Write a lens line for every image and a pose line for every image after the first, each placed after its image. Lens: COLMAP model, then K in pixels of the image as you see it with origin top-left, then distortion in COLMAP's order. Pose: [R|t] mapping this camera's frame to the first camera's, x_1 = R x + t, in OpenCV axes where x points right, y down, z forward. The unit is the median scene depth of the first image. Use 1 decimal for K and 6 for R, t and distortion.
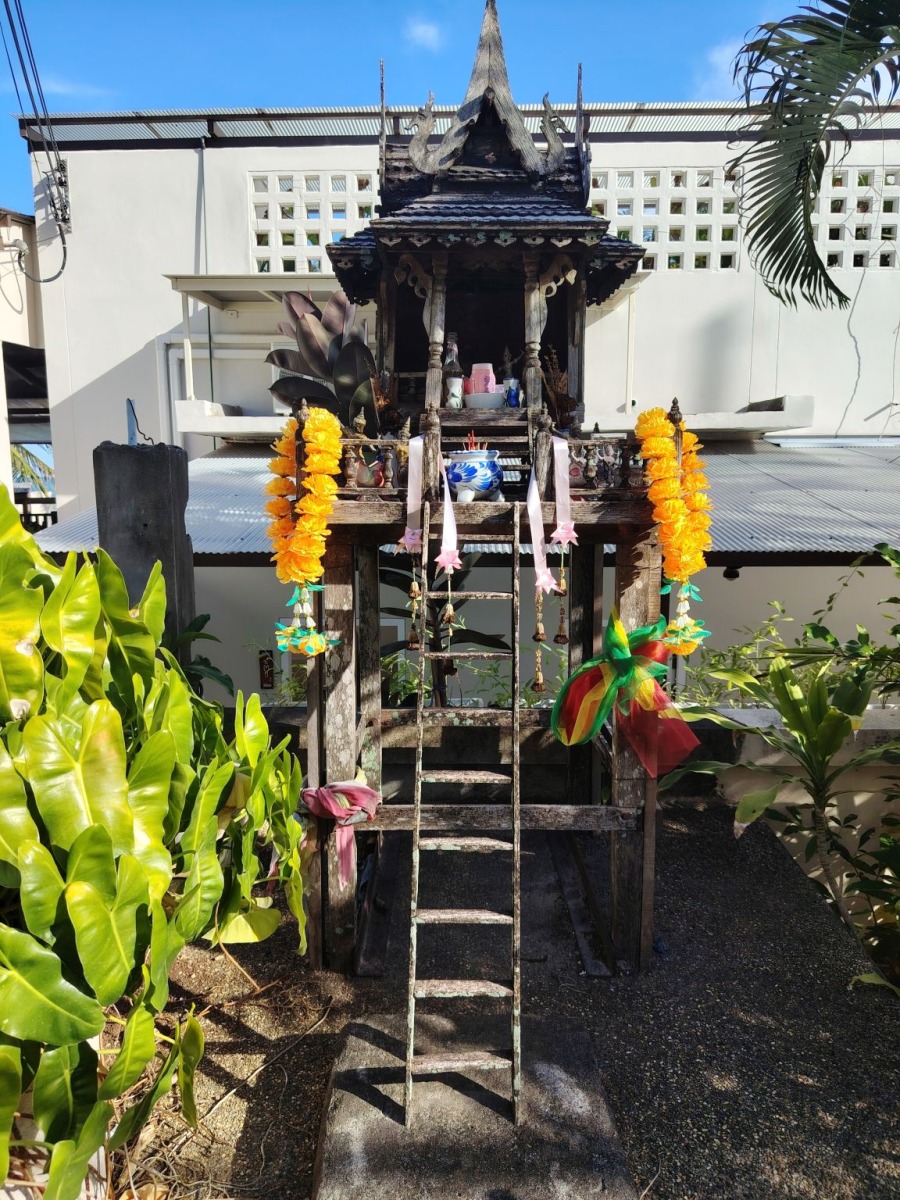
lens RADIAL K [[824.6, 0, 450.0], [0, 824.6, 600.0], [0, 0, 1]] dist [0.089889, -0.114917]
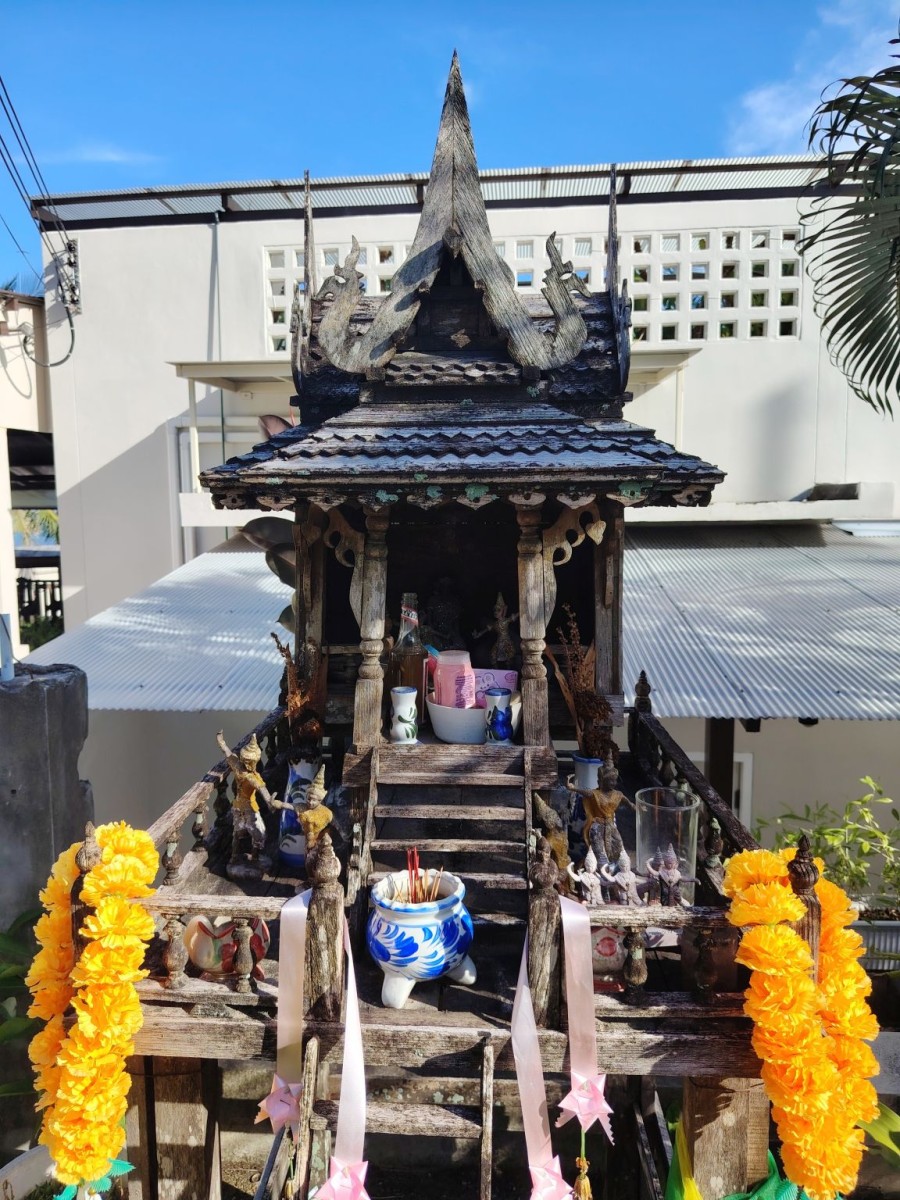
lens RADIAL K [[835.4, 0, 432.9], [0, 835.4, 616.8], [0, 0, 1]] dist [0.090552, -0.124369]
pose [[0.997715, -0.000020, -0.067557, 0.066497], [-0.002521, 0.999293, -0.037523, -0.292003], [0.067510, 0.037607, 0.997010, 0.385758]]
